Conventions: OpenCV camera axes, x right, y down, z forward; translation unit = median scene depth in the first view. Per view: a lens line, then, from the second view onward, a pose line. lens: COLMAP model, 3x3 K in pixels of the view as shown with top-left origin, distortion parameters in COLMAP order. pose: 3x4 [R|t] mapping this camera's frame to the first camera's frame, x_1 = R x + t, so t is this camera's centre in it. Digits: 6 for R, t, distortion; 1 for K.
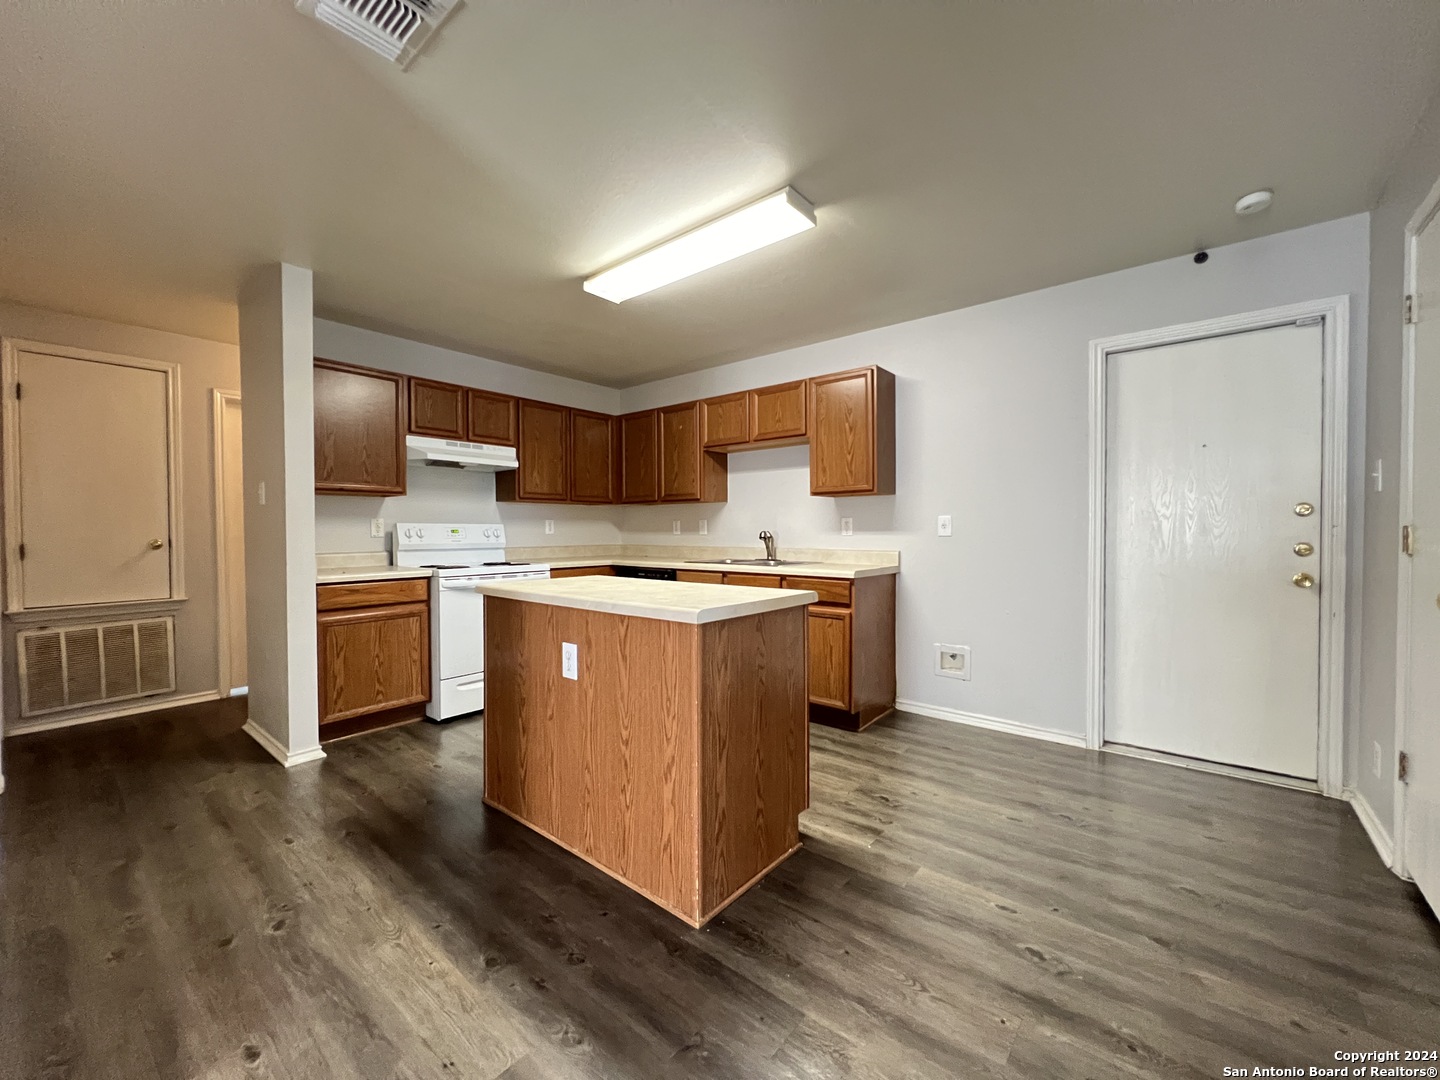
lens RADIAL K [[574.8, 0, 720.0], [0, 574.8, 540.0], [0, 0, 1]] dist [-0.001767, -0.000613]
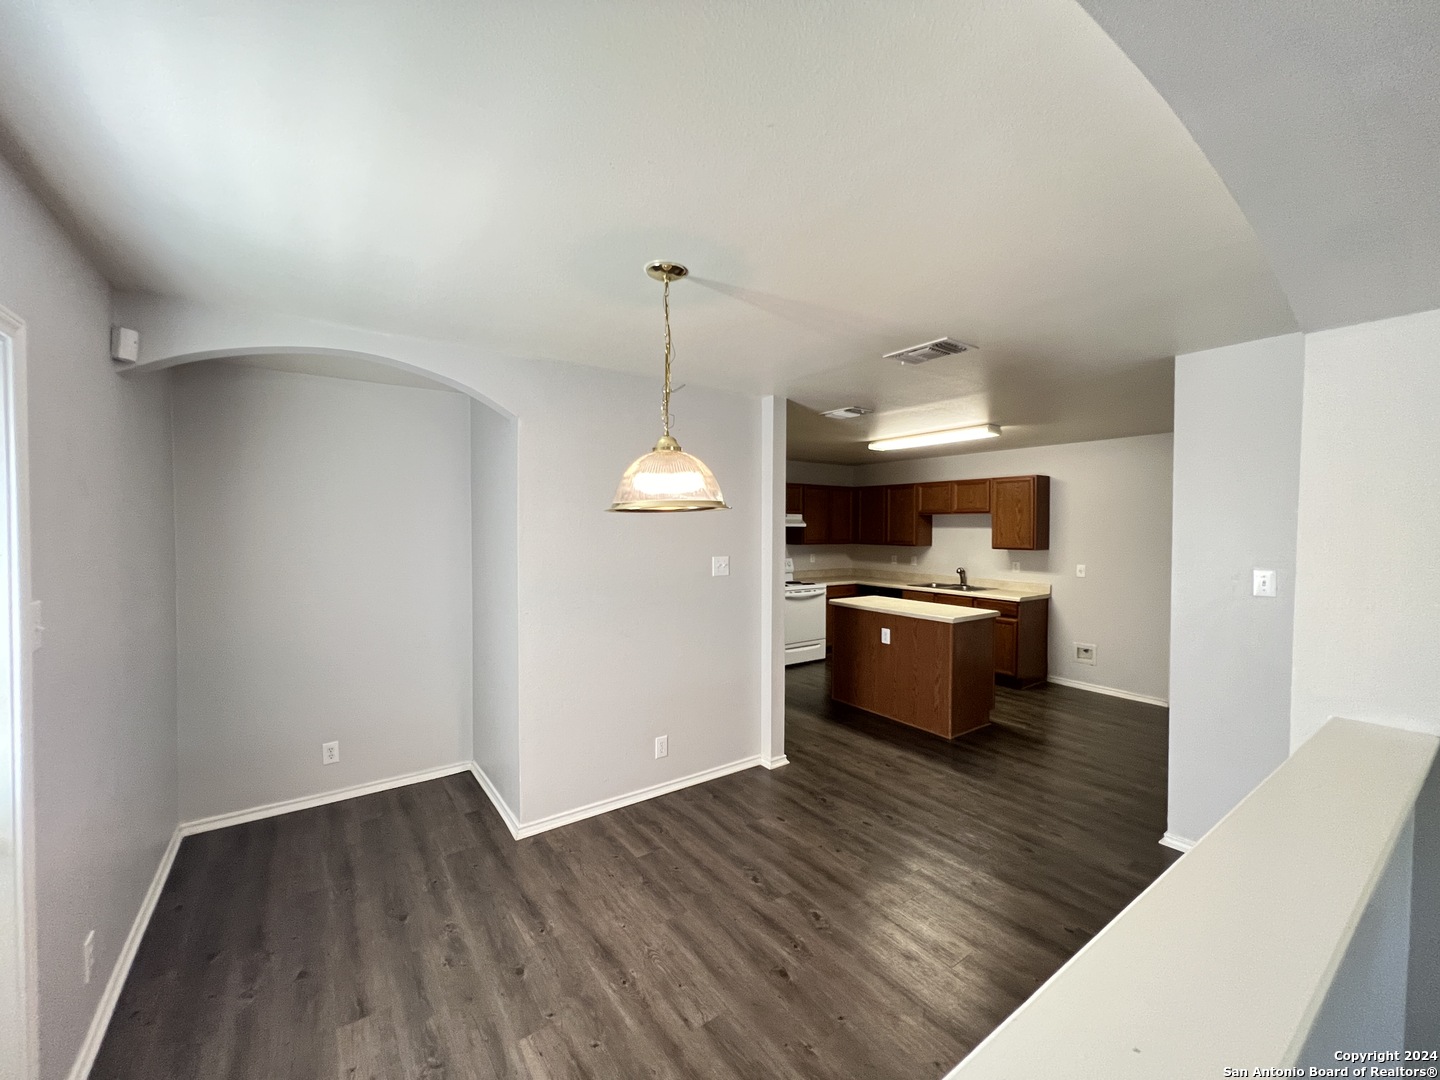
lens RADIAL K [[574.8, 0, 720.0], [0, 574.8, 540.0], [0, 0, 1]] dist [-0.001767, -0.000613]
pose [[0.966195, 0.012158, -0.257525, -0.173953], [-0.010782, 0.999919, 0.006752, -0.106588], [0.257586, -0.003747, 0.966248, -0.800924]]
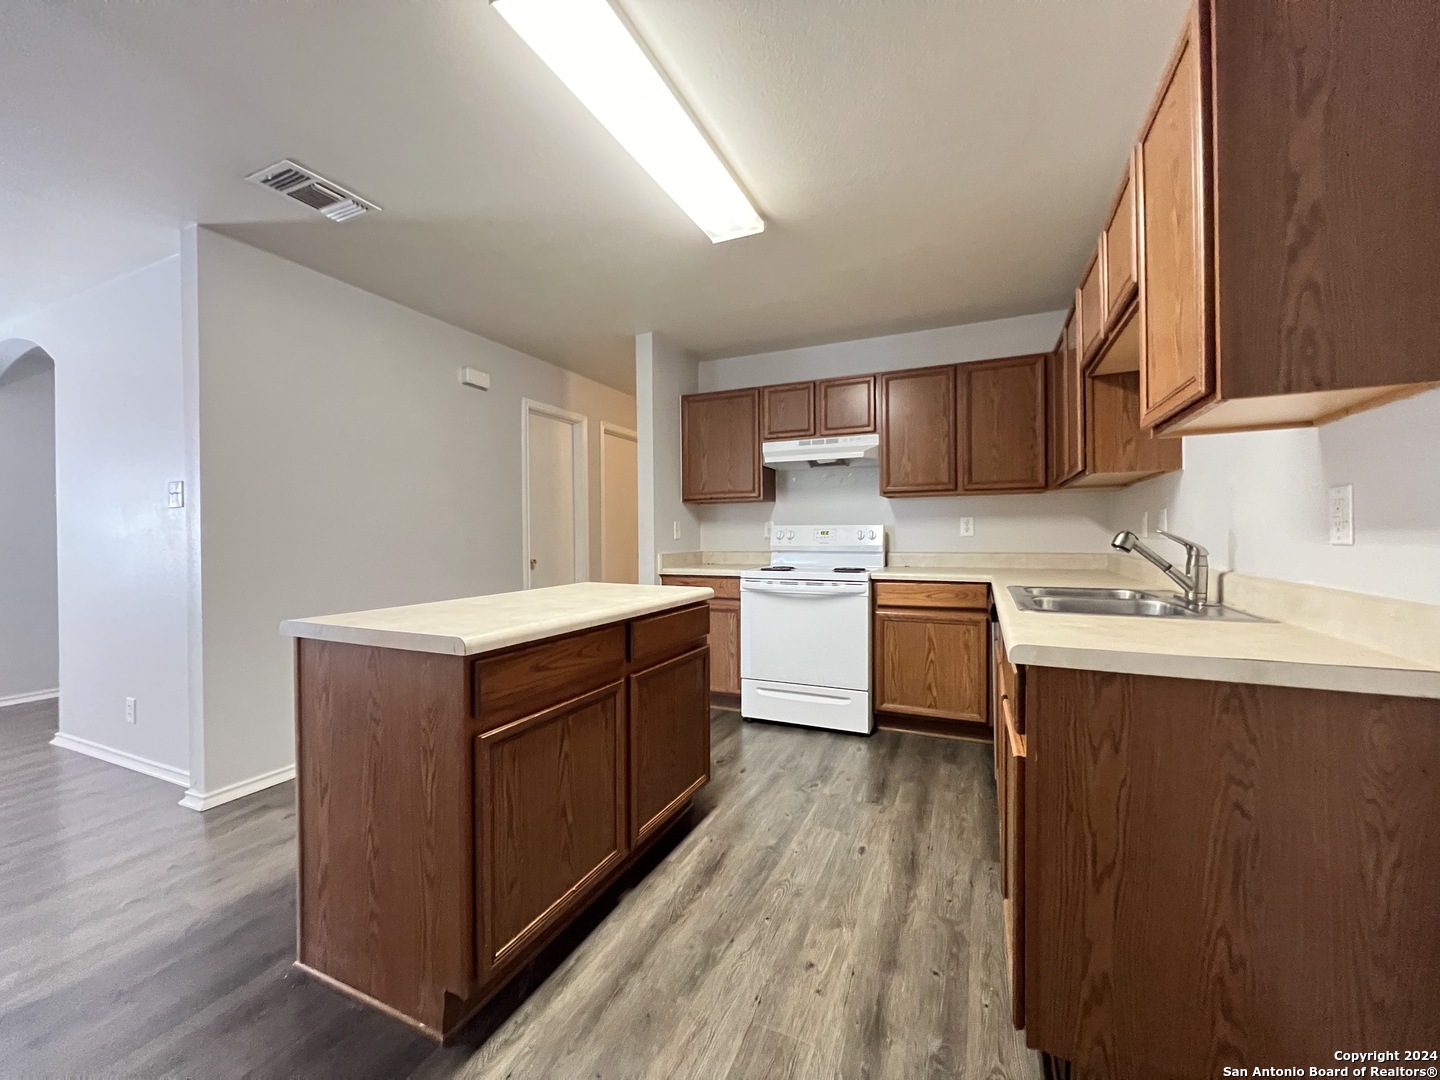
lens RADIAL K [[584.9, 0, 721.9], [0, 584.9, 534.4], [0, 0, 1]] dist [-0.000884, -0.000030]
pose [[0.267231, 0.000719, -0.963632, 0.467919], [-0.010370, 0.999944, -0.002130, -0.009762], [0.963577, 0.010562, 0.267223, 0.629557]]
